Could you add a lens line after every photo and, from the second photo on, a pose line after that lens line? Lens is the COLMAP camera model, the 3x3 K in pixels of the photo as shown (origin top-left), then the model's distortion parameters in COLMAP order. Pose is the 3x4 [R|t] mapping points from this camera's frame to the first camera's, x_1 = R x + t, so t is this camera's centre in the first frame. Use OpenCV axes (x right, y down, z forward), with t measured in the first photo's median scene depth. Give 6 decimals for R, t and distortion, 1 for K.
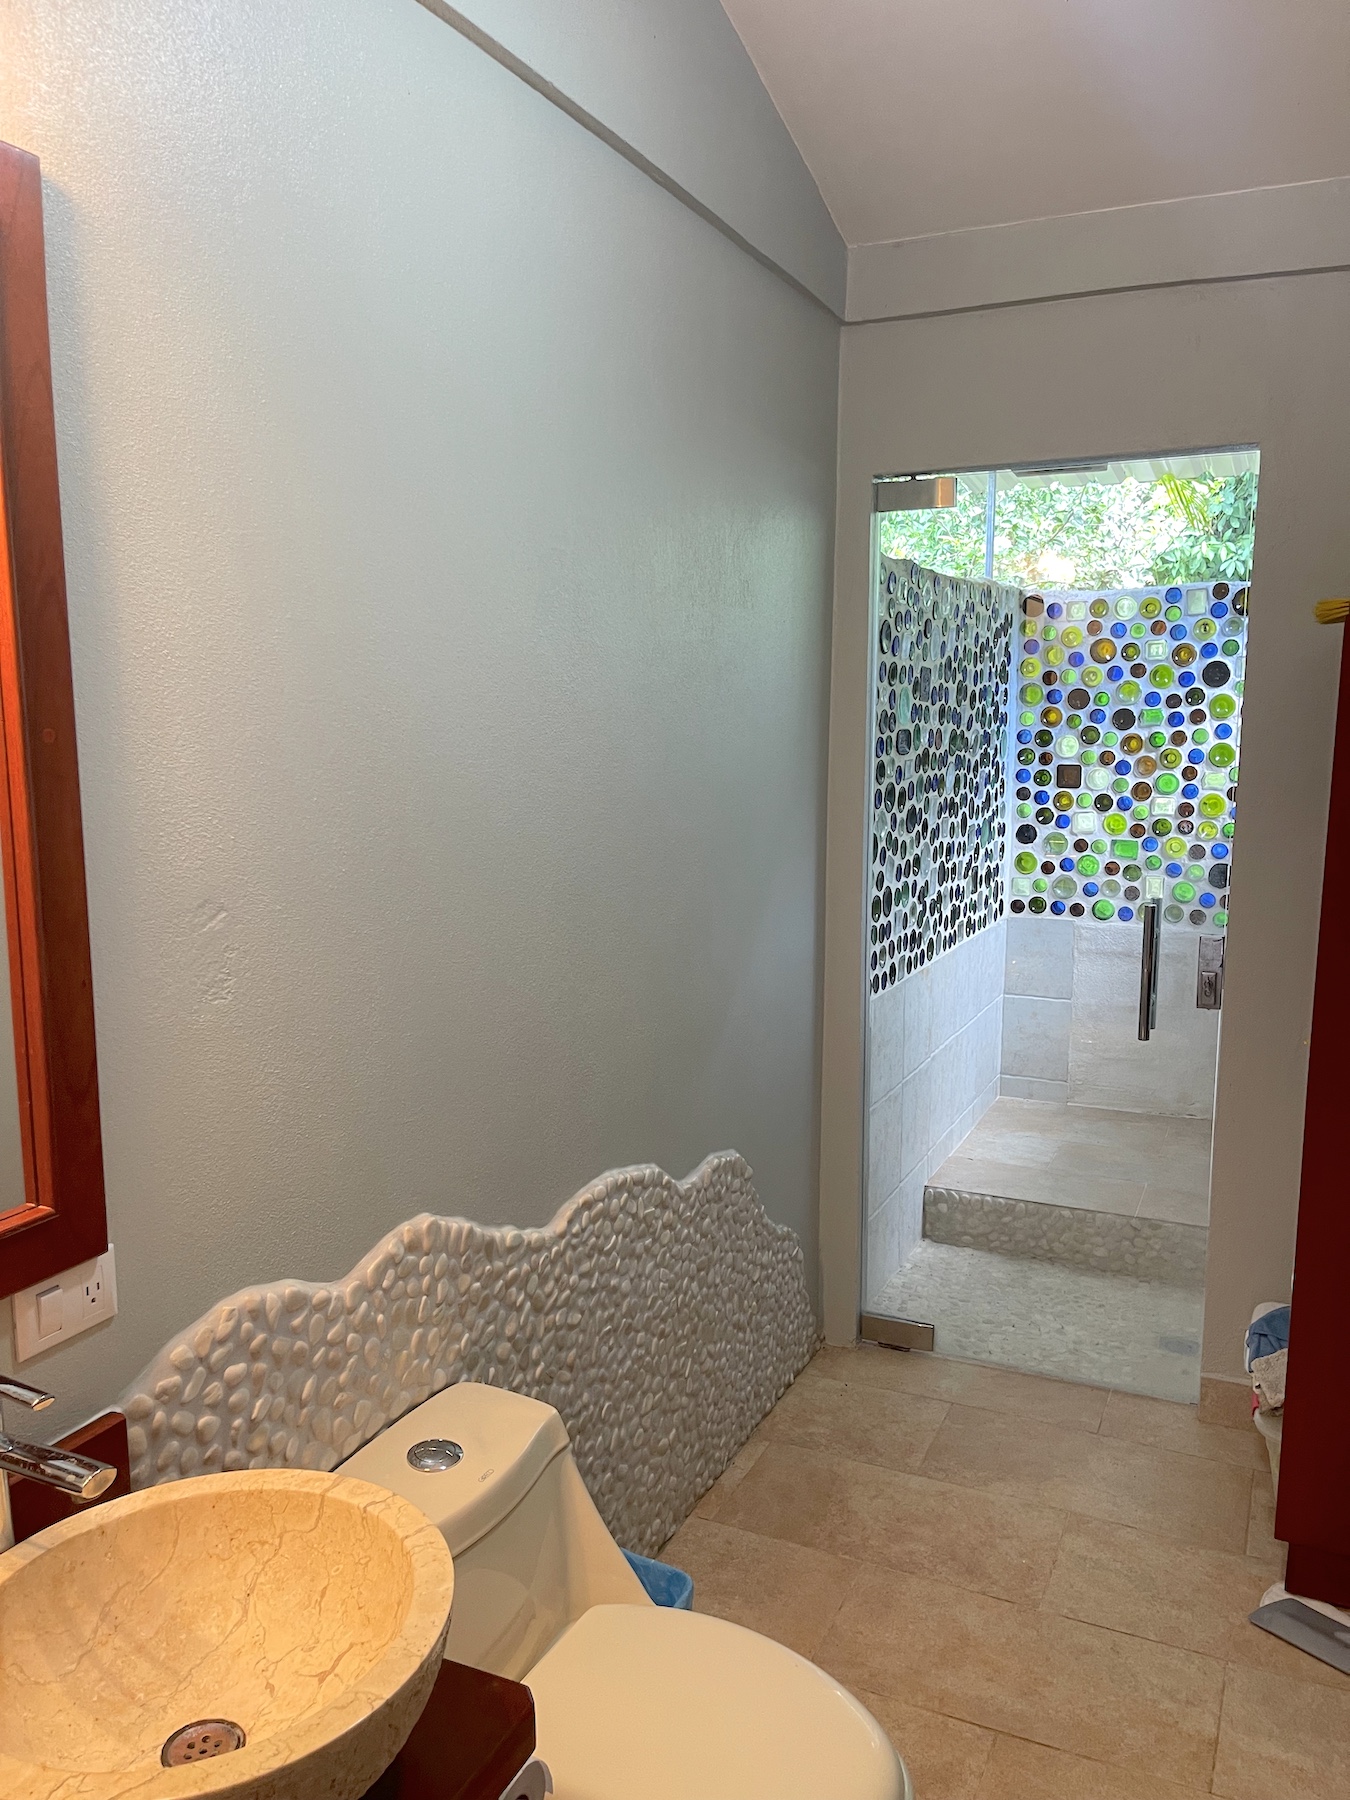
lens RADIAL K [[1364.6, 0, 681.5], [0, 1364.6, 911.4], [0, 0, 1]] dist [0.067433, -0.088067]
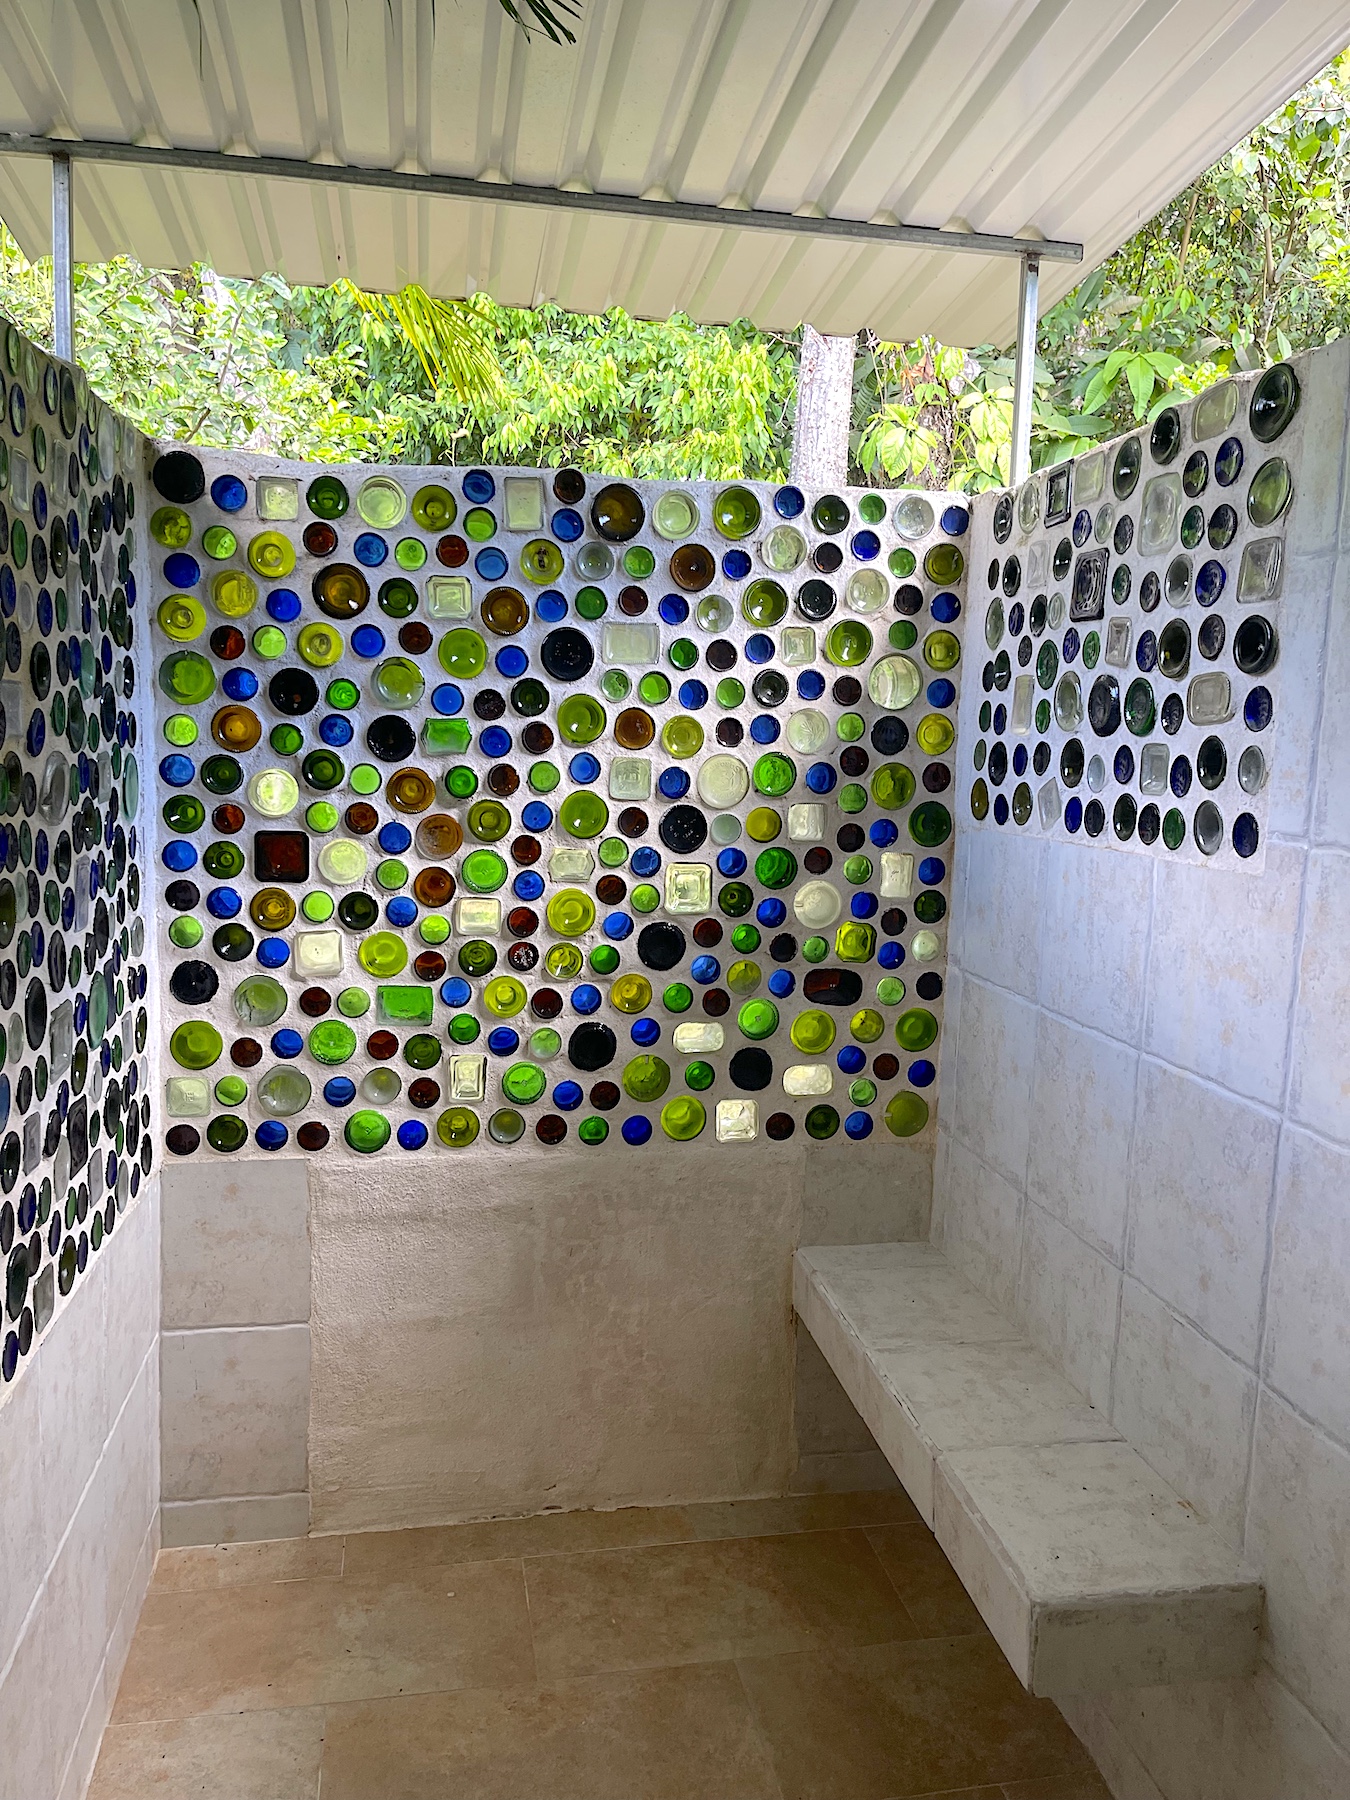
lens RADIAL K [[1364.6, 0, 690.3], [0, 1364.6, 902.4], [0, 0, 1]] dist [0.067433, -0.088067]
pose [[0.807638, -0.050473, 0.587514, 0.121692], [0.055669, 0.998406, 0.009246, -0.080872], [-0.587044, 0.025239, 0.809161, 0.550511]]
